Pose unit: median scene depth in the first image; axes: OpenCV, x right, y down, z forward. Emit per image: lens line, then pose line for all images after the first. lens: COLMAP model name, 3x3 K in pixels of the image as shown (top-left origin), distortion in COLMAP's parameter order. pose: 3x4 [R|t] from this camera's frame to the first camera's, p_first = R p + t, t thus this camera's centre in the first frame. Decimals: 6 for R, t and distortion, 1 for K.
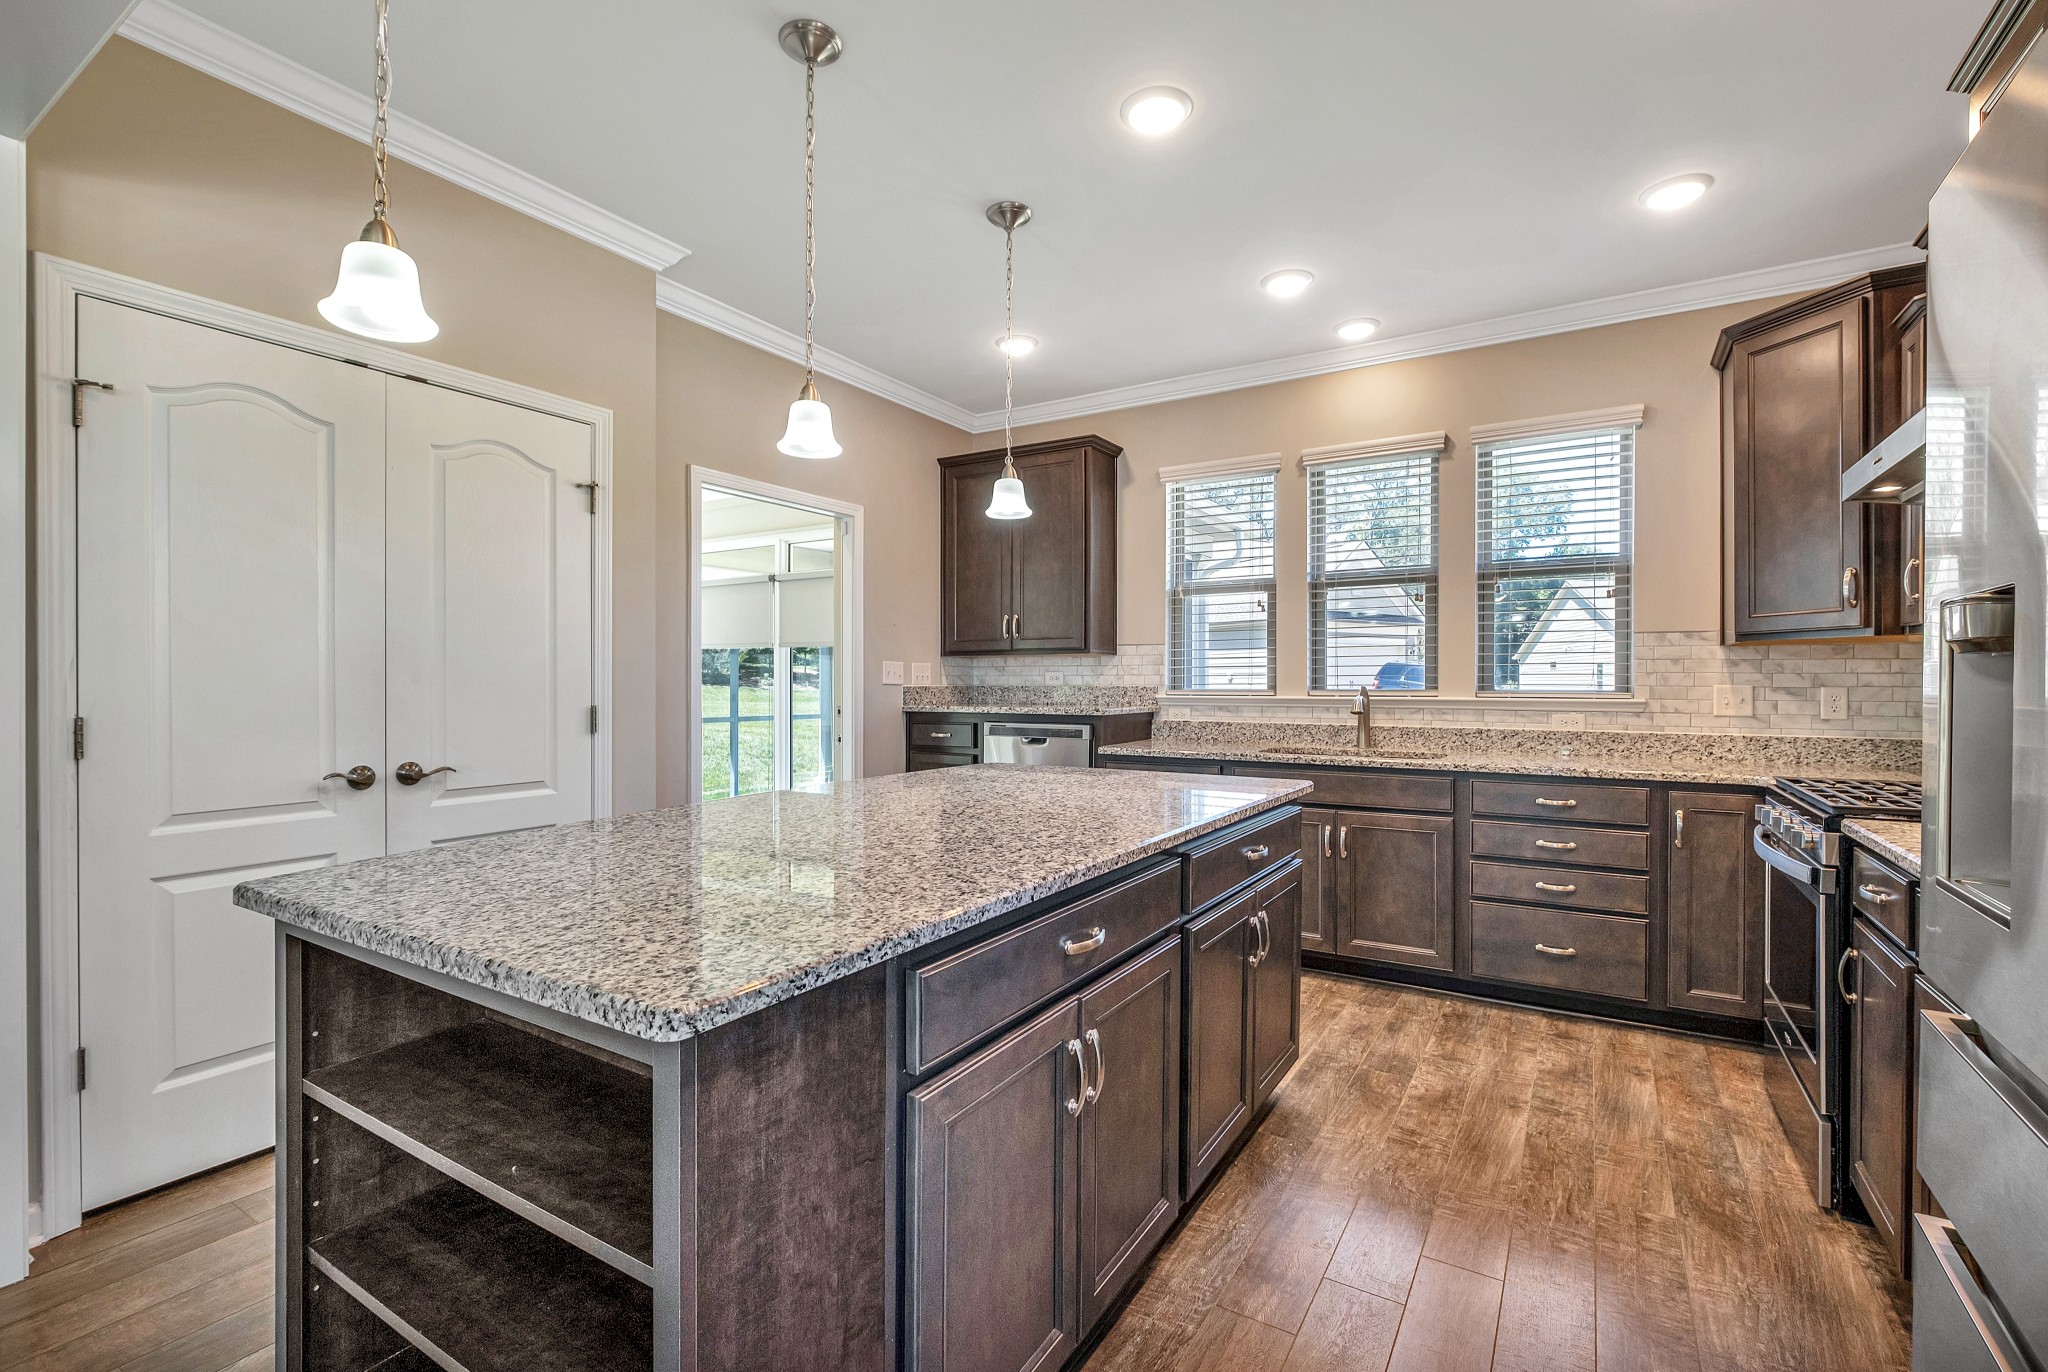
lens RADIAL K [[910.7, 0, 1039.1], [0, 910.7, 678.6], [0, 0, 1]] dist [0.009404, 0.000451]
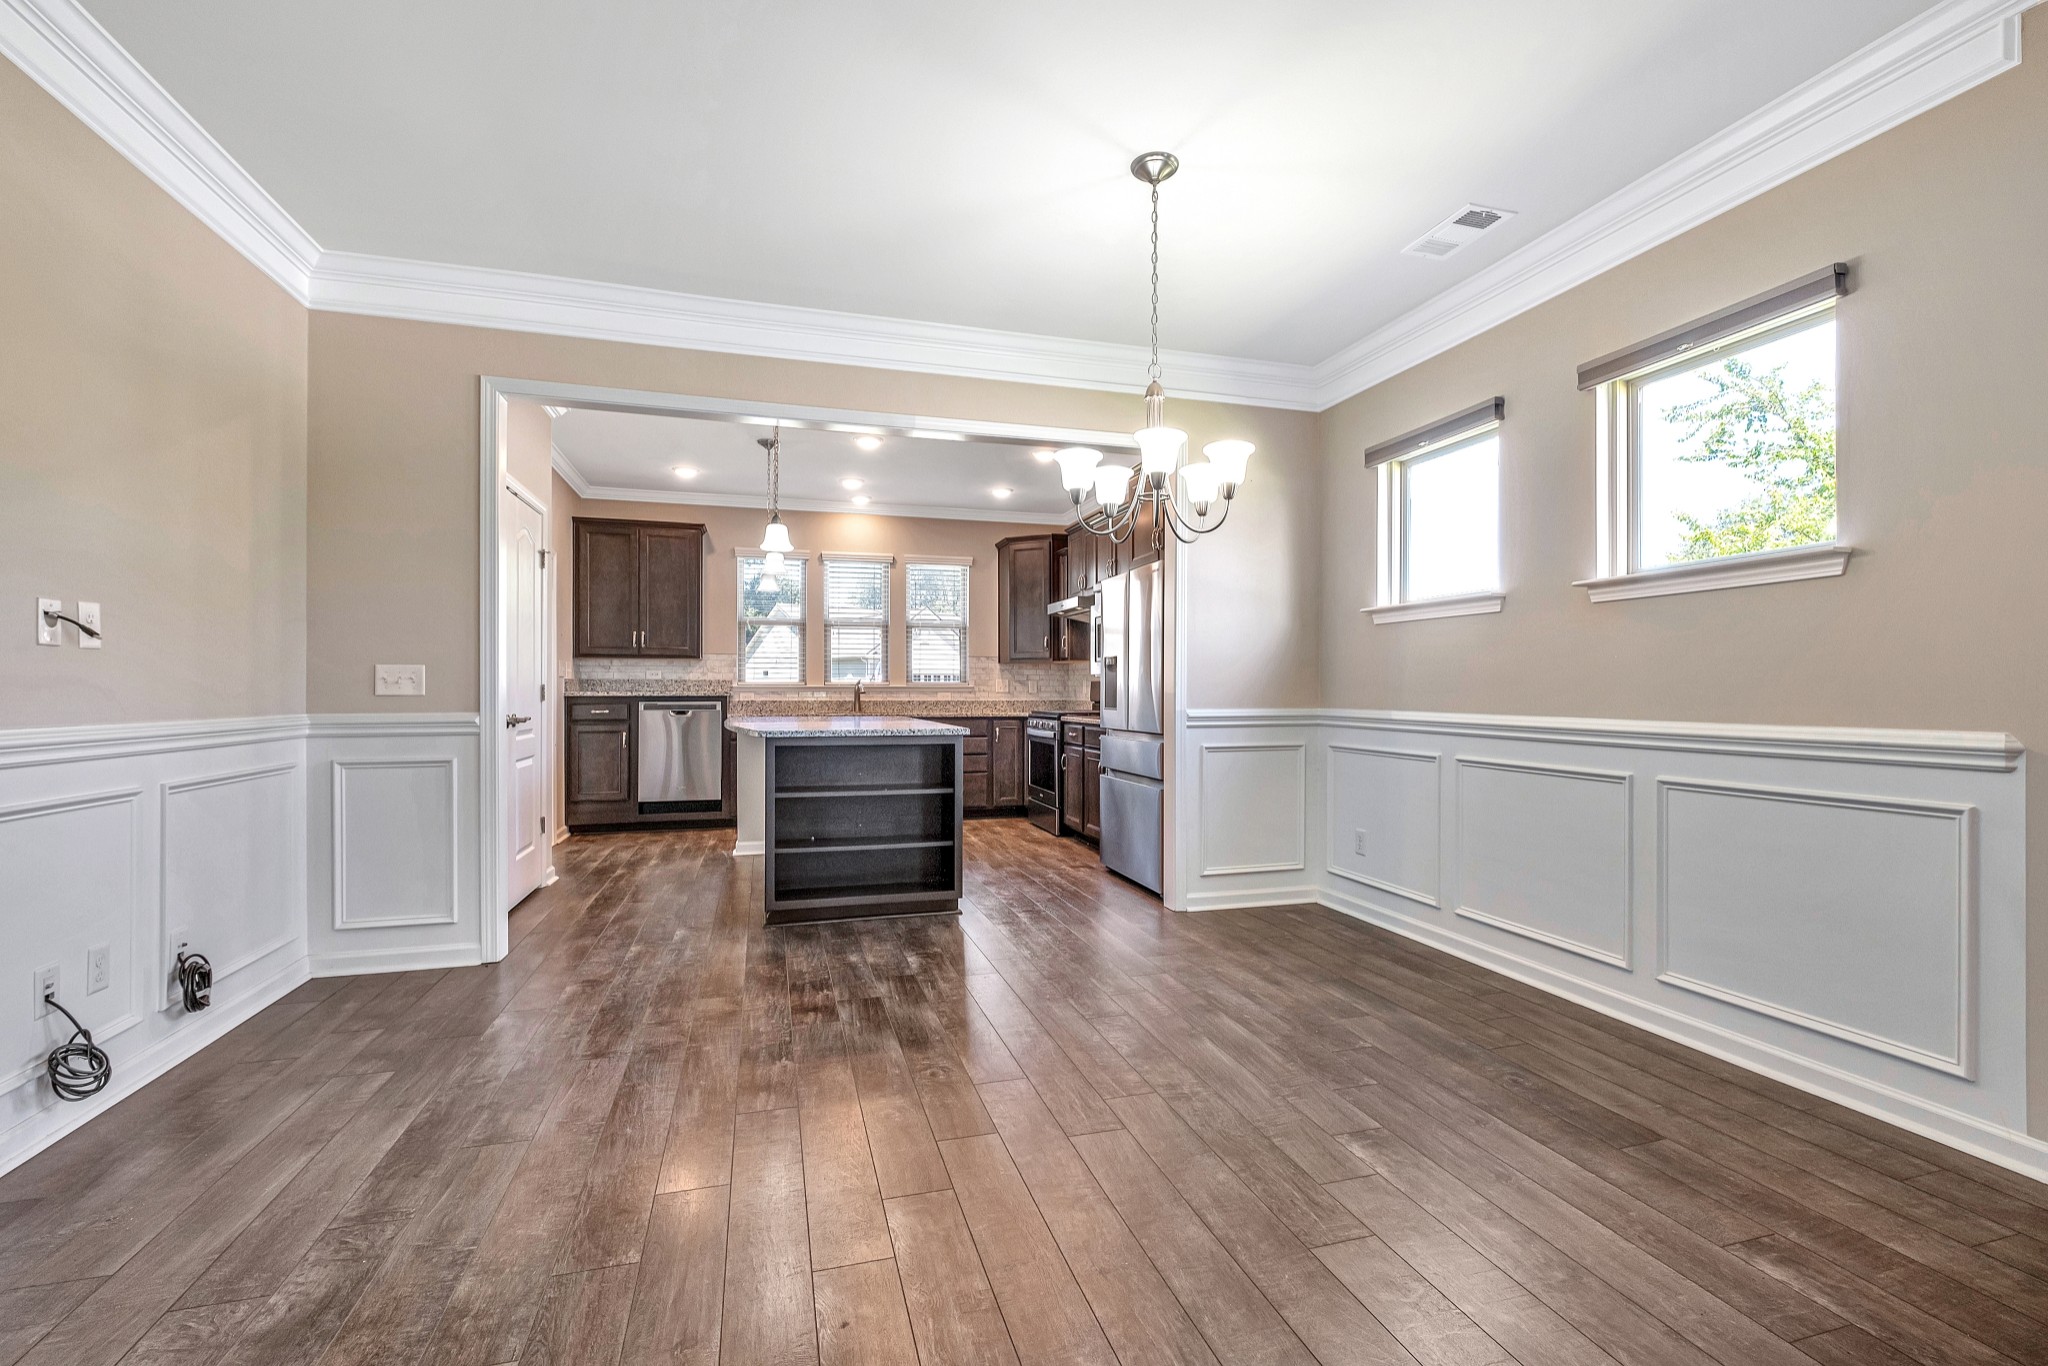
lens RADIAL K [[910.7, 0, 1029.1], [0, 910.7, 701.6], [0, 0, 1]] dist [0.009404, 0.000451]
pose [[0.676788, -0.009521, 0.736116, -0.773105], [-0.002233, 0.999885, 0.014985, 0.023497], [-0.736174, -0.011785, 0.676689, -0.543913]]
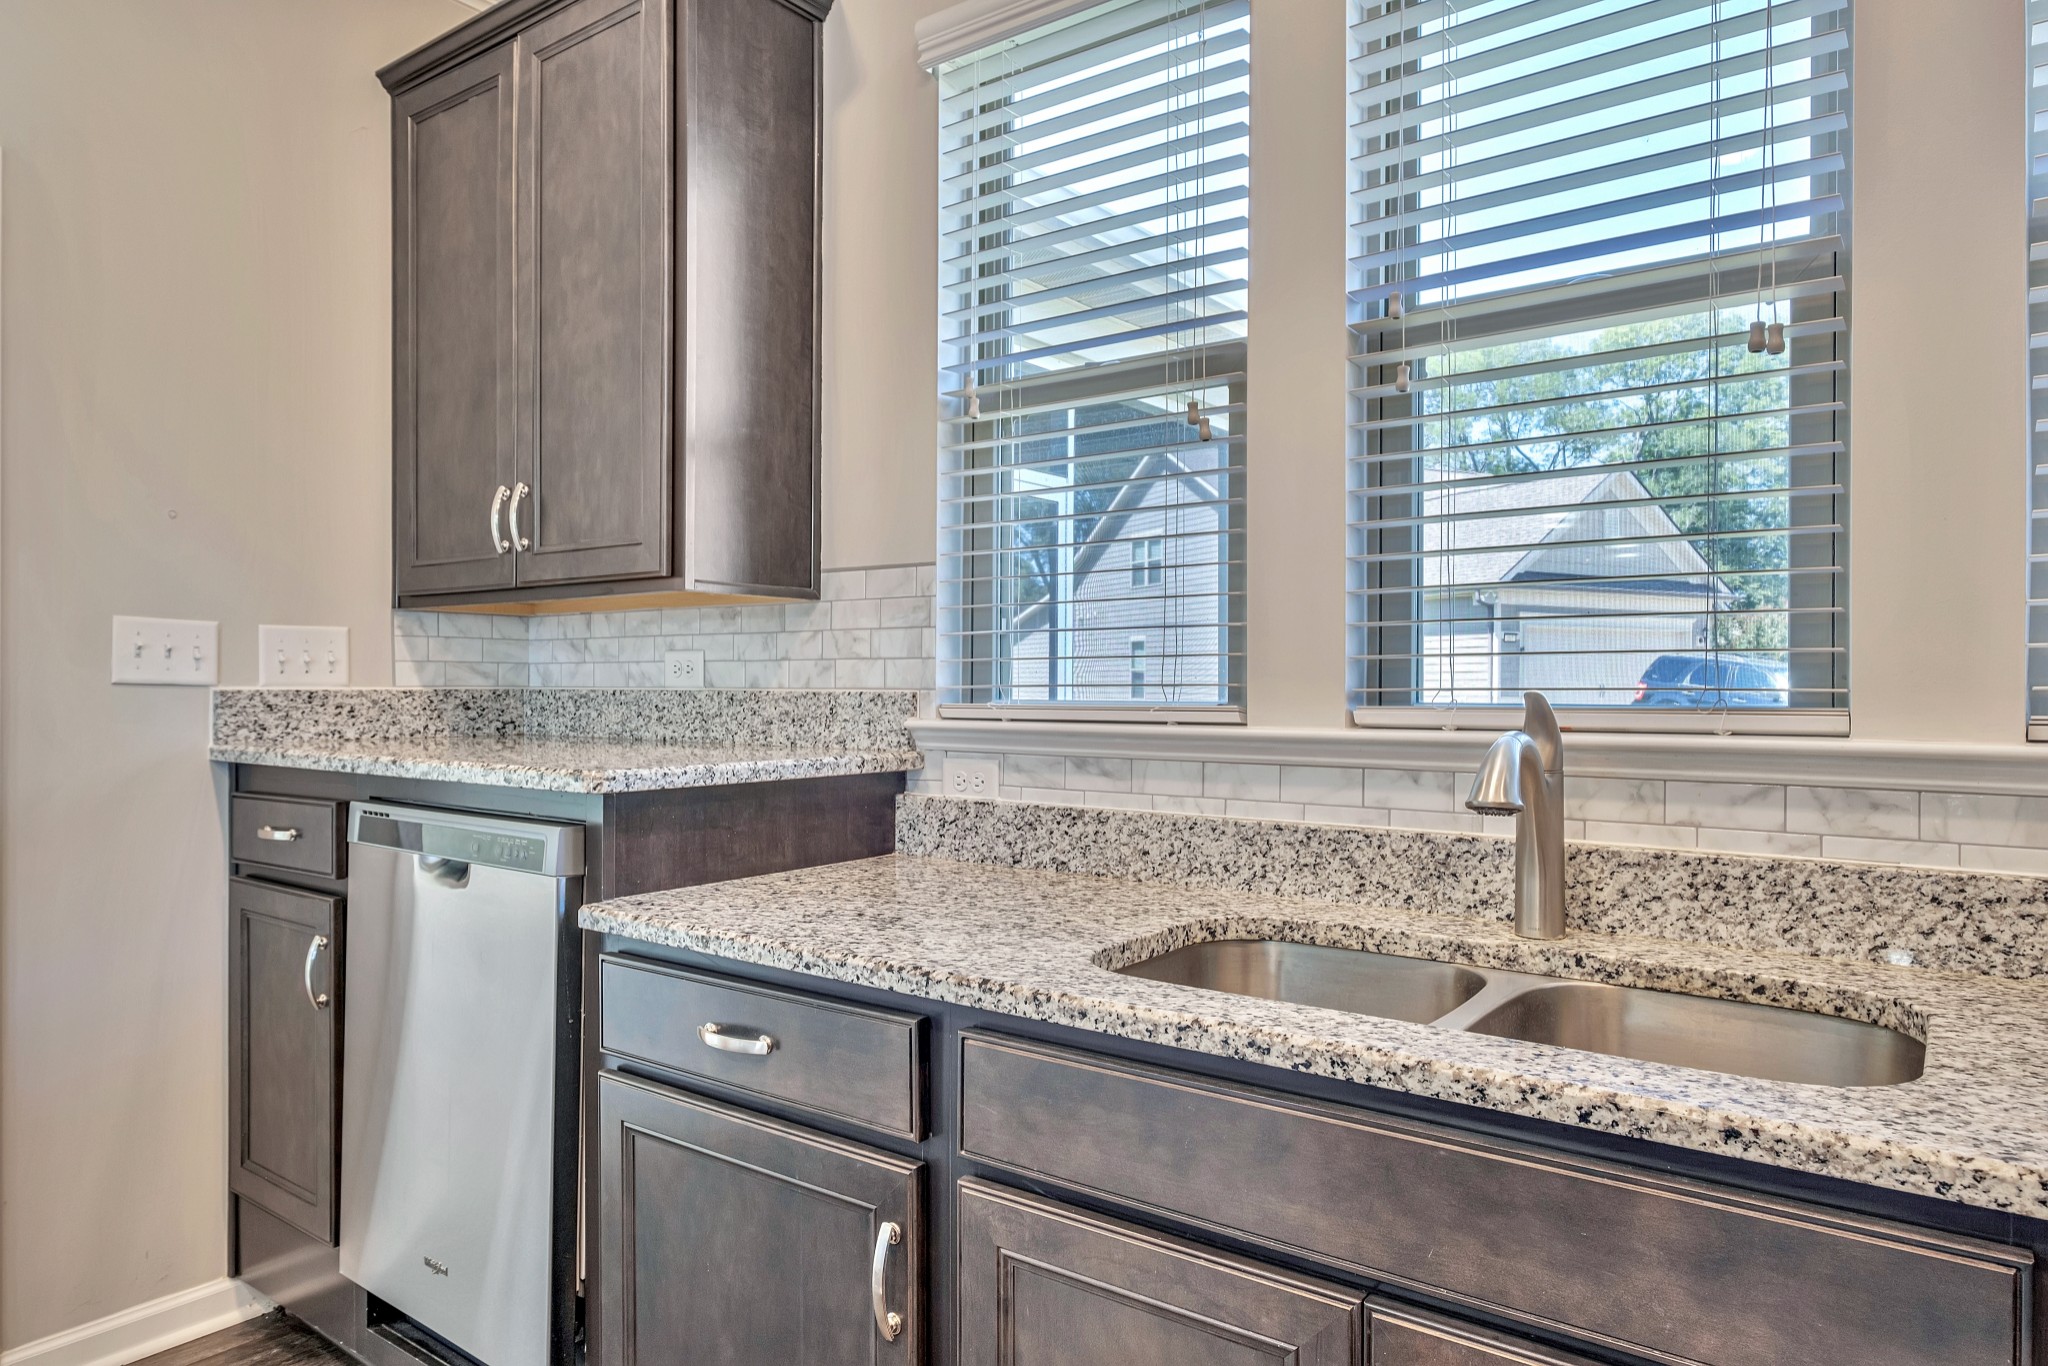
lens RADIAL K [[1255.0, 0, 1028.9], [0, 1255.0, 683.7], [0, 0, 1]] dist [-0.005854, 0.000617]
pose [[0.994449, 0.002590, -0.105186, 0.235495], [-0.002577, 0.999997, 0.000259, 0.005587], [0.105187, 0.000014, 0.994452, 0.596799]]
